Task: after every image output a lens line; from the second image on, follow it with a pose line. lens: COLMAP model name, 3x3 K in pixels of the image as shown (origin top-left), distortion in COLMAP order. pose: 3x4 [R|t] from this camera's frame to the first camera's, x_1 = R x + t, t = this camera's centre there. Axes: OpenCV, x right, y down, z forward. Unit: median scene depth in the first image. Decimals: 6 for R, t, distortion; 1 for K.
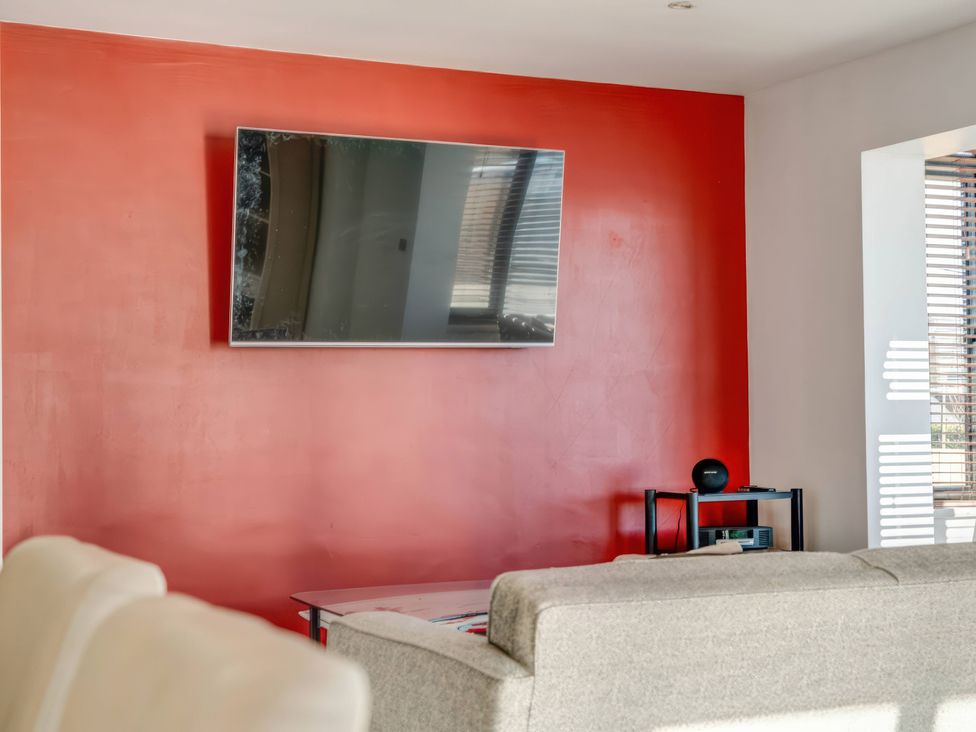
lens RADIAL K [[1474.8, 0, 488.0], [0, 1474.8, 366.0], [0, 0, 1]] dist [-0.041105, 0.050183]
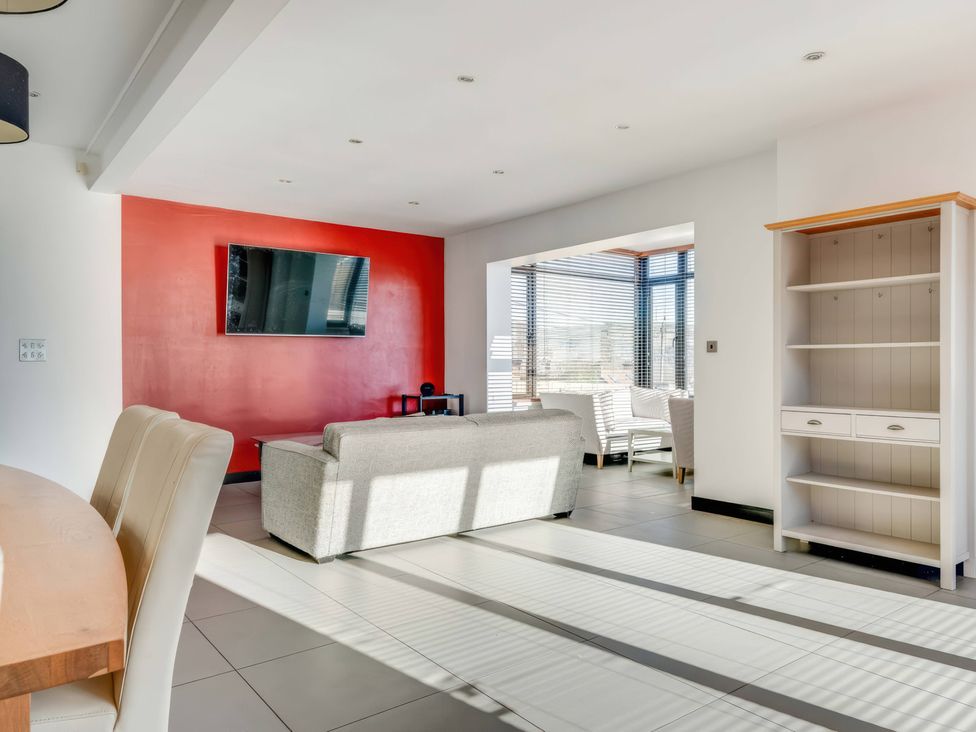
lens RADIAL K [[623.1, 0, 480.4], [0, 623.1, 370.2], [0, 0, 1]] dist [-0.019826, -0.002386]
pose [[0.979338, 0.006341, 0.202129, 0.023238], [-0.014302, 0.999177, 0.037949, -0.000329], [-0.201722, -0.040056, 0.978623, -0.063857]]
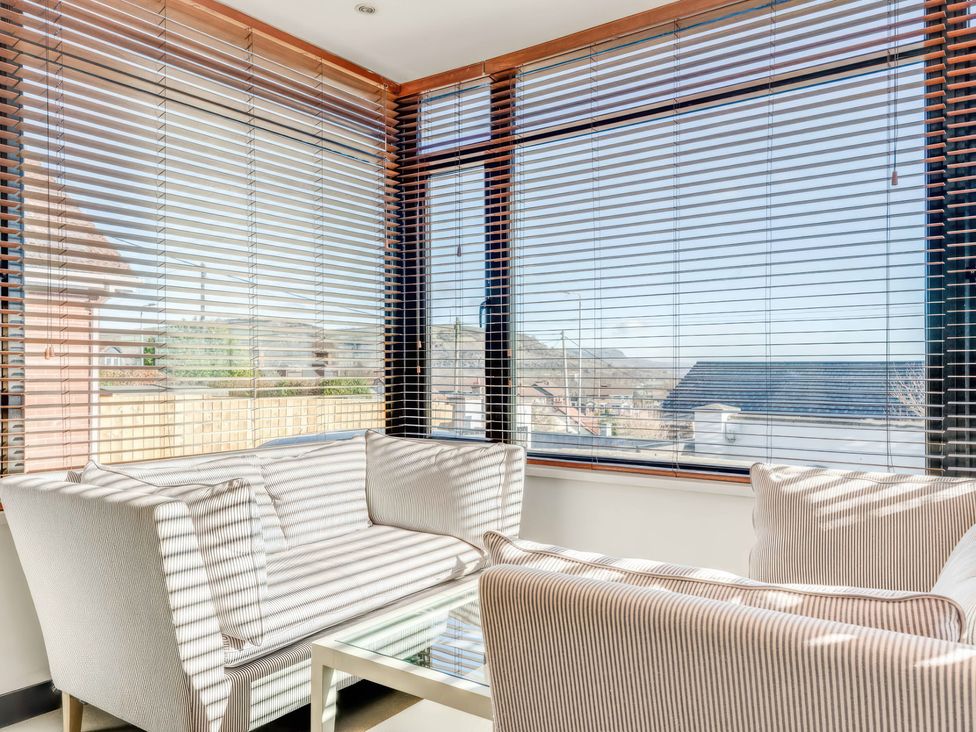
lens RADIAL K [[750.5, 0, 478.1], [0, 750.5, 364.1], [0, 0, 1]] dist [-0.006669, -0.007151]
pose [[0.873311, 0.008835, 0.487084, 0.385599], [-0.018408, 0.999720, 0.014872, 0.015630], [-0.486816, -0.021954, 0.873229, 0.603365]]
